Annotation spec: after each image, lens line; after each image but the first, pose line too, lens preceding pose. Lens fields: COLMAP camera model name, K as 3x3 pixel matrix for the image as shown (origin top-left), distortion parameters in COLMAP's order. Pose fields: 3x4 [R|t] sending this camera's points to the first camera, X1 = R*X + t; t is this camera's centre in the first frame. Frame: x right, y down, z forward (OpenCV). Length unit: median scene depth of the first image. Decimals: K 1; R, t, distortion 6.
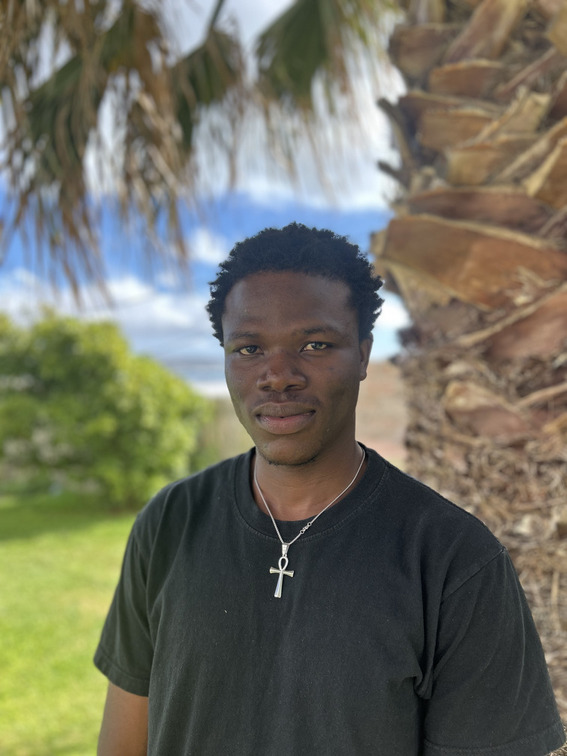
lens RADIAL K [[575.8, 0, 286.9], [0, 575.8, 378.5], [0, 0, 1]] dist [0.036013, -0.045557]
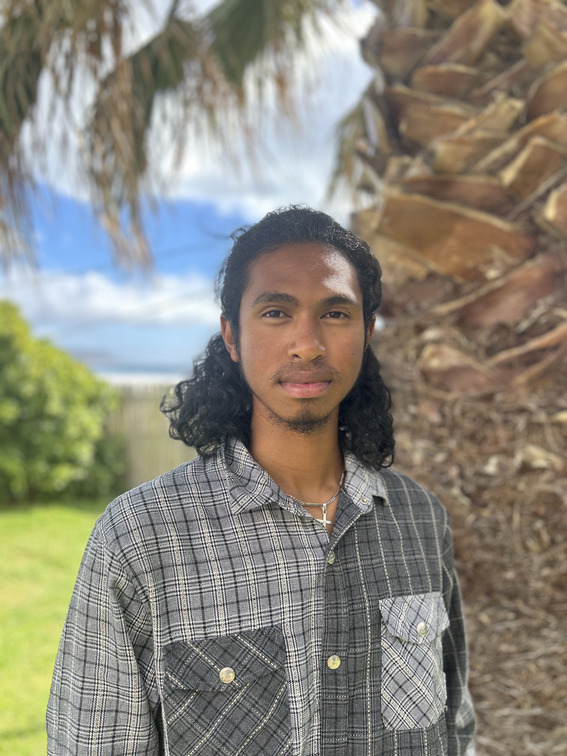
lens RADIAL K [[575.8, 0, 286.3], [0, 575.8, 379.5], [0, 0, 1]] dist [0.036013, -0.045557]
pose [[0.981713, 0.011584, 0.190015, -0.215759], [-0.013543, 0.999868, 0.009012, 0.069527], [-0.189886, -0.011421, 0.981740, -0.074693]]
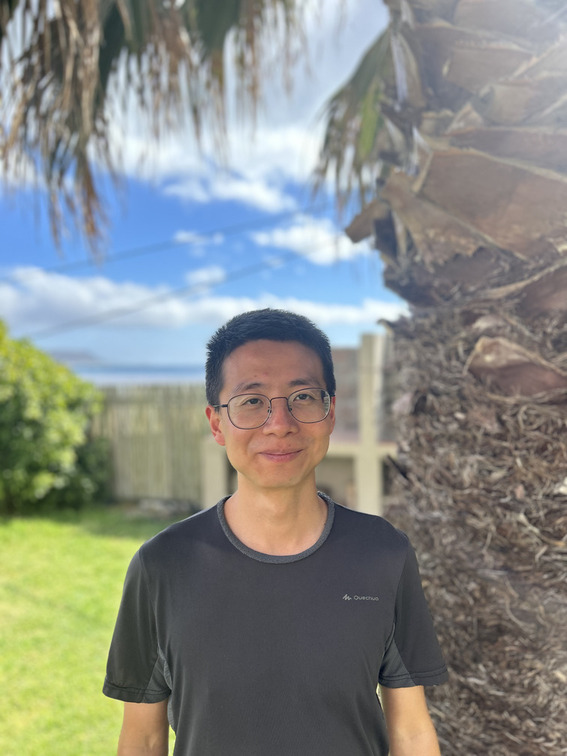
lens RADIAL K [[575.8, 0, 286.2], [0, 575.8, 379.2], [0, 0, 1]] dist [0.036013, -0.045557]
pose [[0.976598, -0.002977, 0.215053, -0.230065], [0.000778, 0.999947, 0.010313, 0.065610], [-0.215072, -0.009904, 0.976548, 0.161705]]
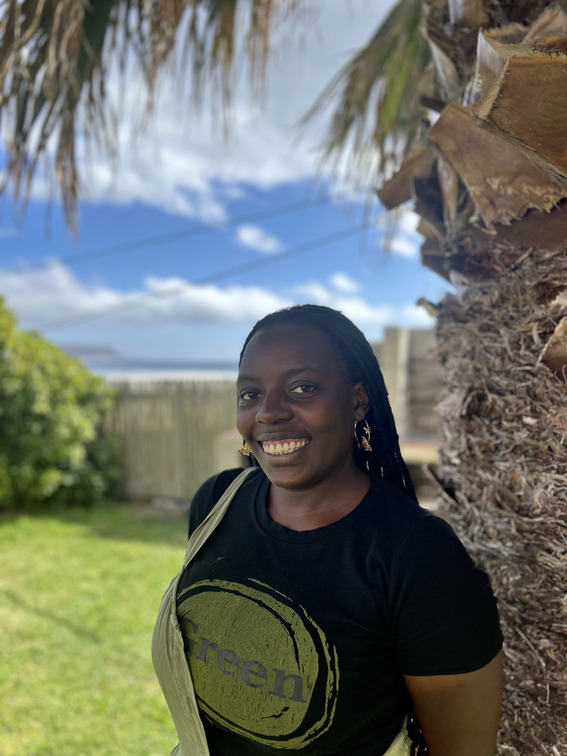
lens RADIAL K [[575.8, 0, 286.7], [0, 575.8, 380.7], [0, 0, 1]] dist [0.036013, -0.045557]
pose [[0.982749, 0.005652, 0.184857, -0.181404], [-0.009239, 0.999785, 0.018550, 0.075196], [-0.184713, -0.019938, 0.982590, 0.379527]]
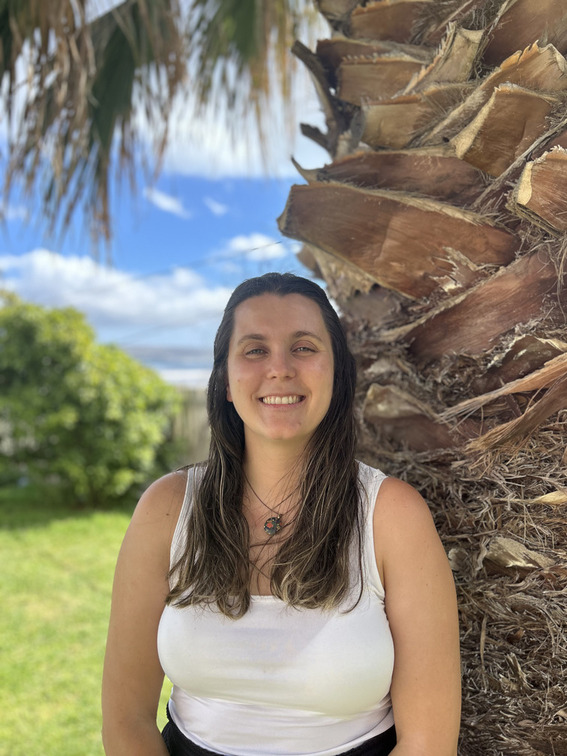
lens RADIAL K [[575.8, 0, 282.5], [0, 575.8, 379.0], [0, 0, 1]] dist [0.036013, -0.045557]
pose [[0.999849, 0.010158, 0.014089, 0.148549], [-0.010399, 0.999800, 0.017085, -0.015420], [-0.013913, -0.017229, 0.999755, 0.169716]]
